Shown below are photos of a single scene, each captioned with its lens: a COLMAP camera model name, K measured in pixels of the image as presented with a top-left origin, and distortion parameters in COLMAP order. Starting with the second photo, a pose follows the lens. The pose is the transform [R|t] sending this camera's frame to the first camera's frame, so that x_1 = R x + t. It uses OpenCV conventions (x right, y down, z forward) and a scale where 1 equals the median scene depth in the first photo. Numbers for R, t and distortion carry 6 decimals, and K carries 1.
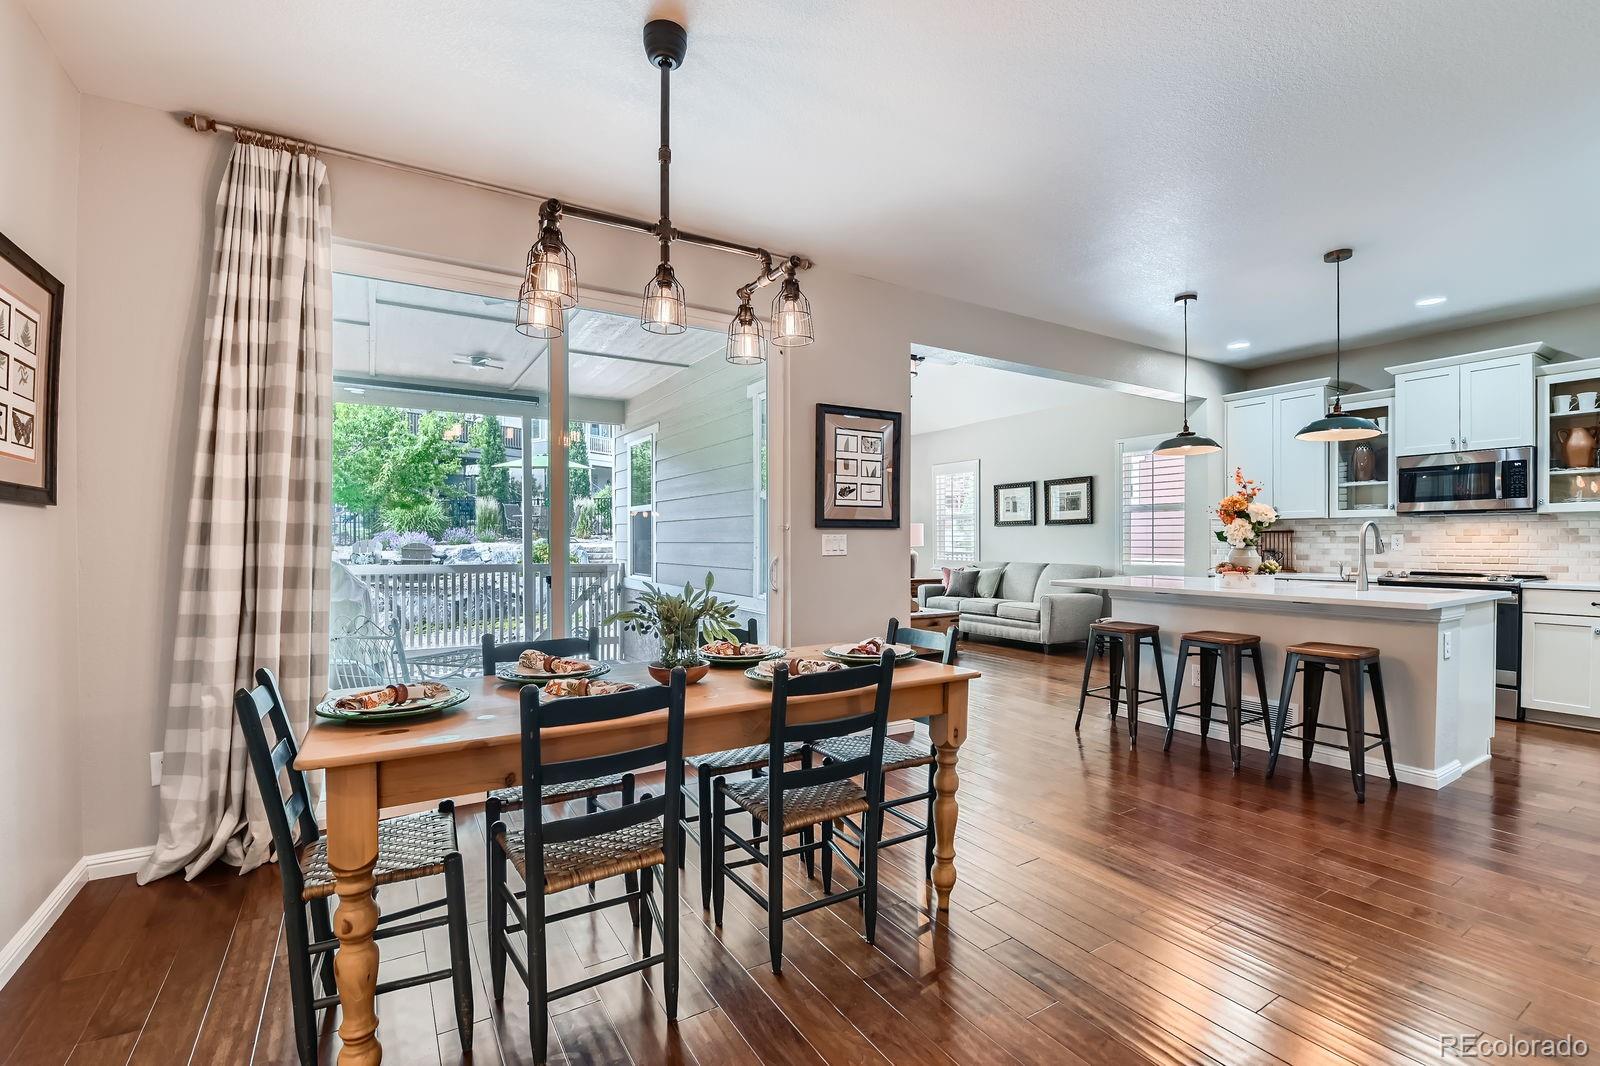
lens RADIAL K [[696.6, 0, 799.2], [0, 696.6, 547.6], [0, 0, 1]] dist [-0.009072, -0.006257]
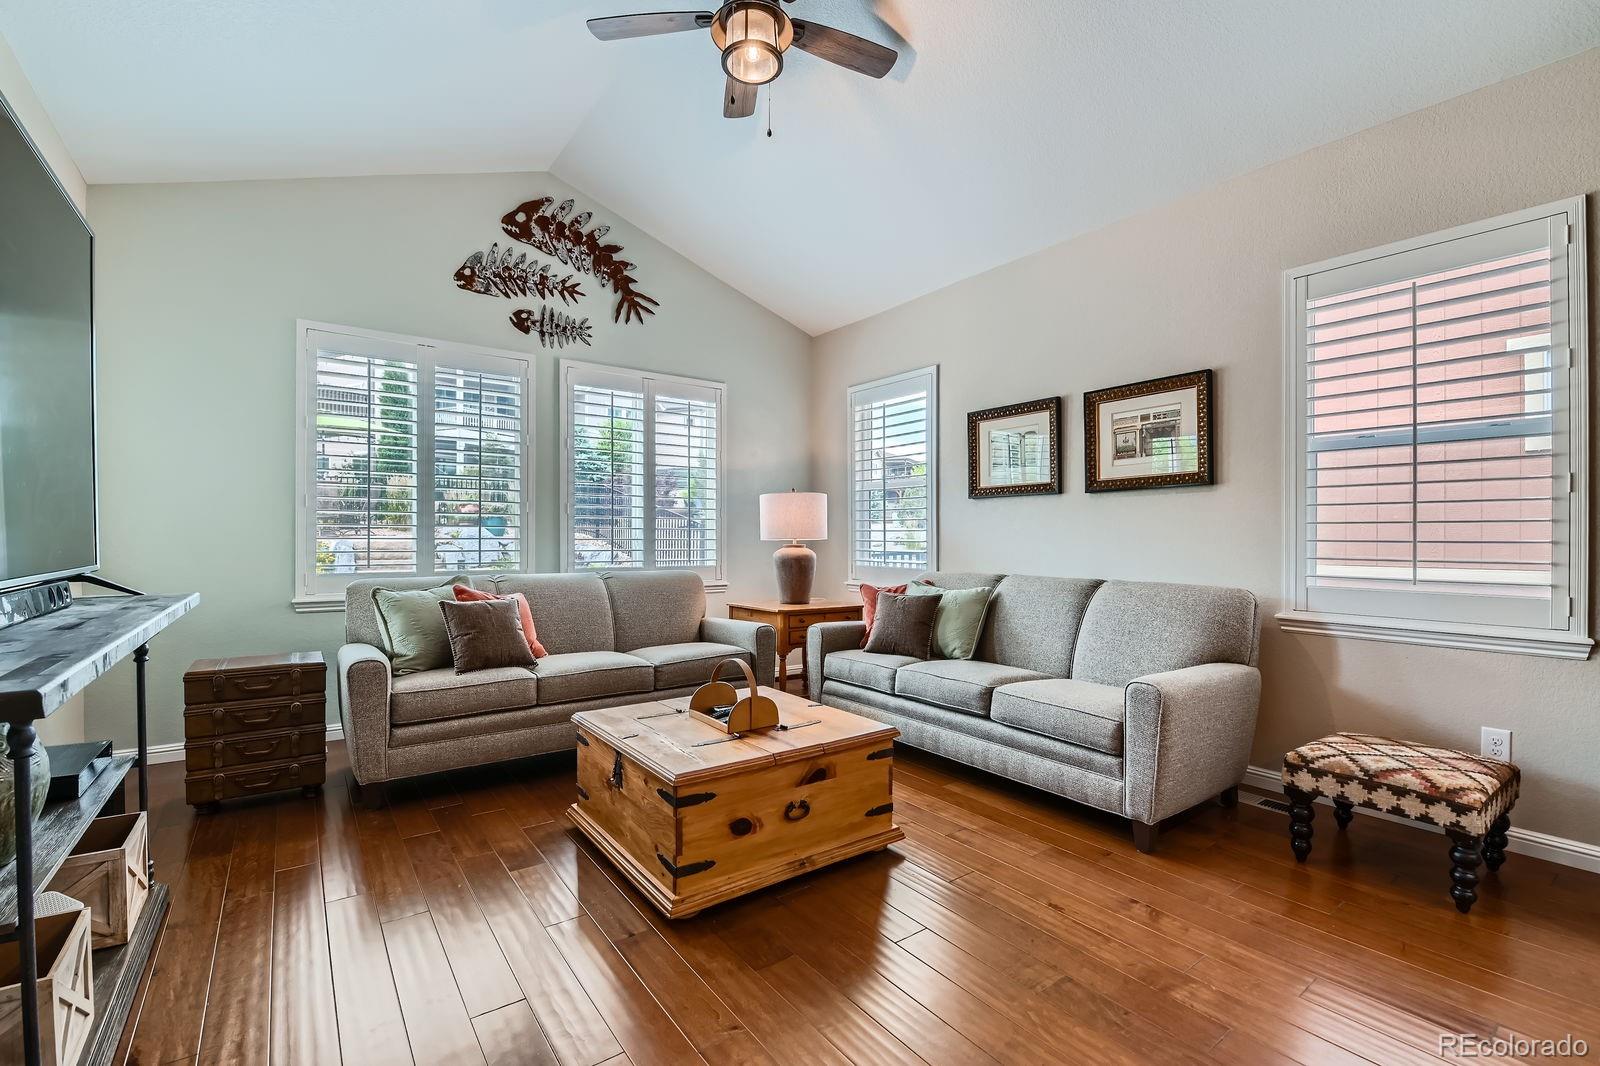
lens RADIAL K [[696.6, 0, 812.9], [0, 696.6, 545.2], [0, 0, 1]] dist [-0.009072, -0.006257]
pose [[0.994789, 0.003678, 0.101885, 0.209958], [-0.003792, 0.999992, 0.000930, 0.003031], [-0.101881, -0.001311, 0.994796, 0.900632]]
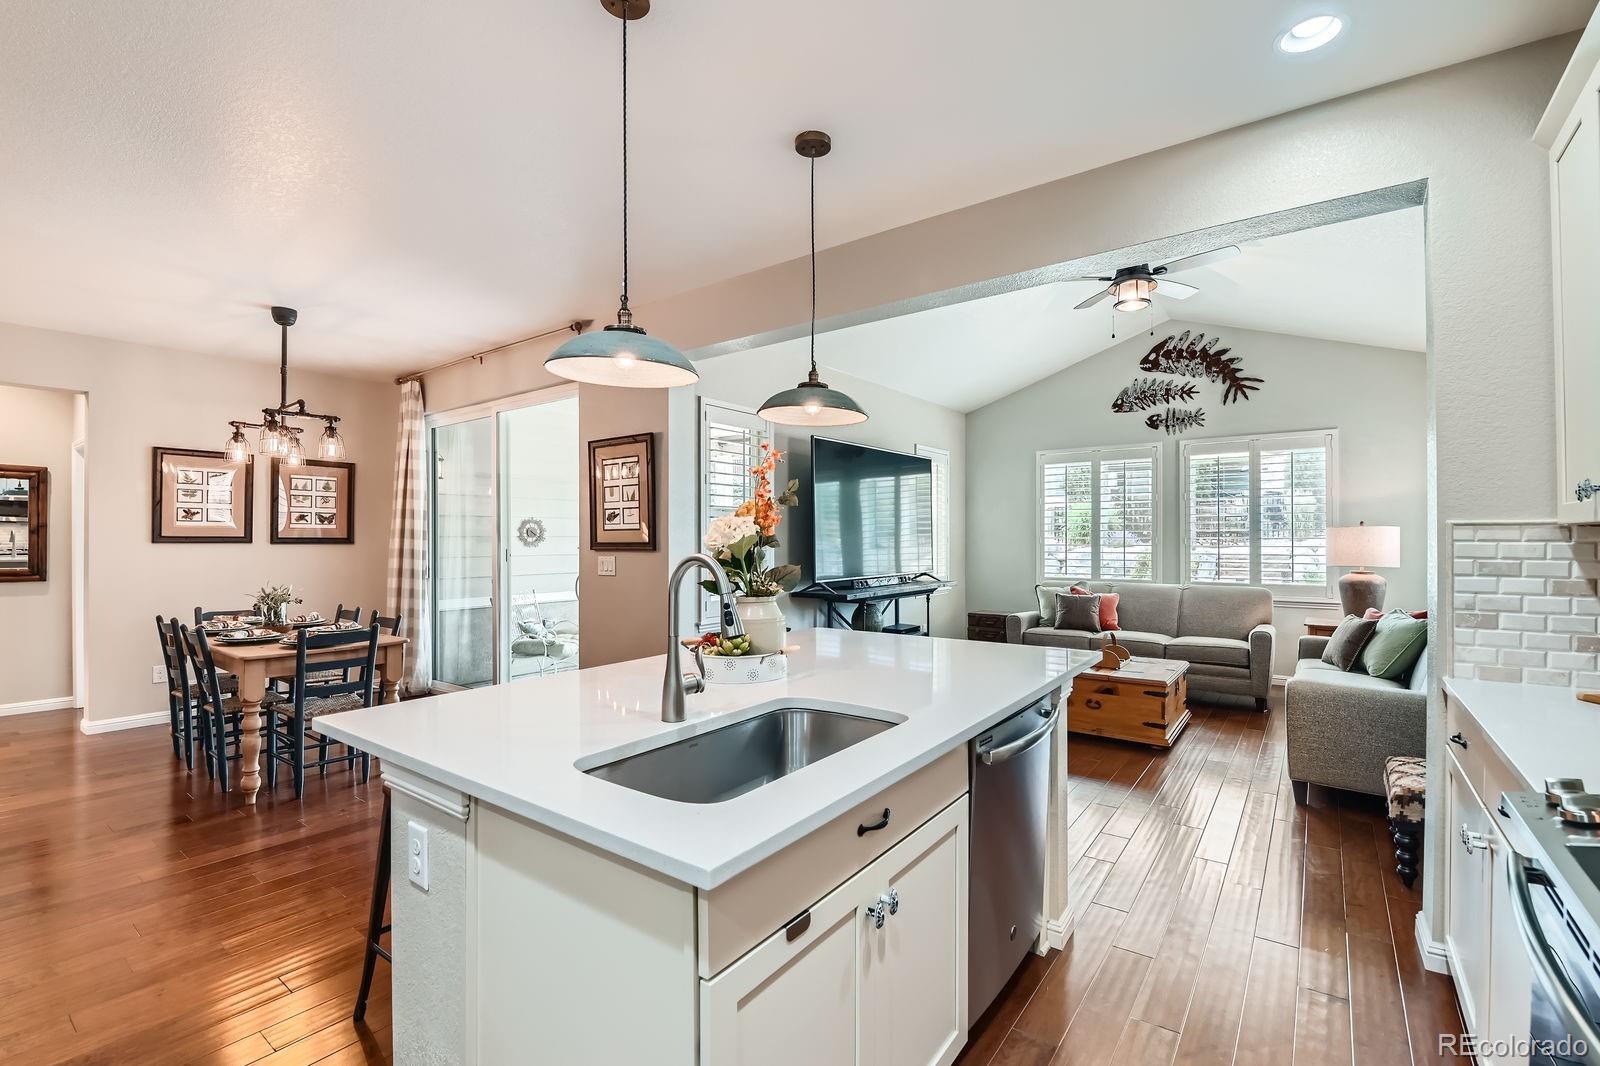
lens RADIAL K [[696.6, 0, 802.0], [0, 696.6, 541.4], [0, 0, 1]] dist [-0.009072, -0.006257]
pose [[0.377701, 0.003141, -0.925922, 0.897810], [-0.007243, 0.999974, 0.000437, -0.034270], [0.925899, 0.006542, 0.377714, 0.662809]]
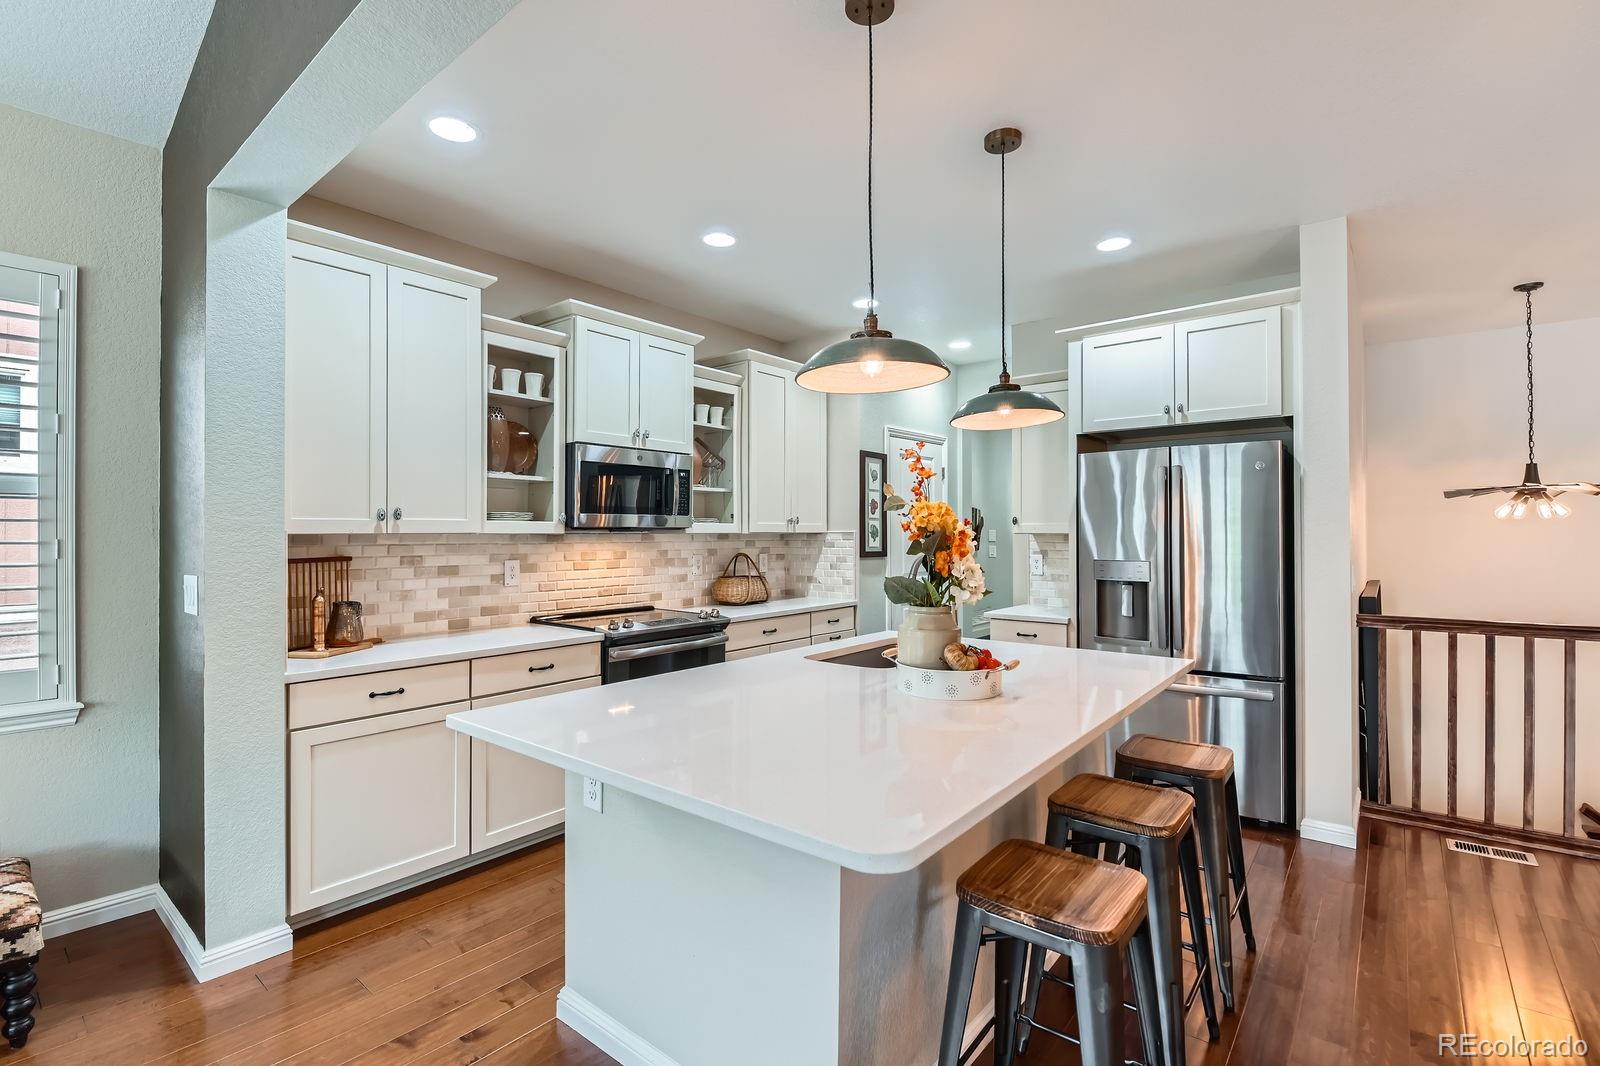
lens RADIAL K [[731.9, 0, 801.9], [0, 731.9, 531.4], [0, 0, 1]] dist [0.002680, -0.008900]
pose [[-0.335955, 0.007729, 0.941846, 0.145842], [0.014563, 0.999889, -0.003011, -0.041106], [-0.941766, 0.012705, -0.336030, 0.995664]]
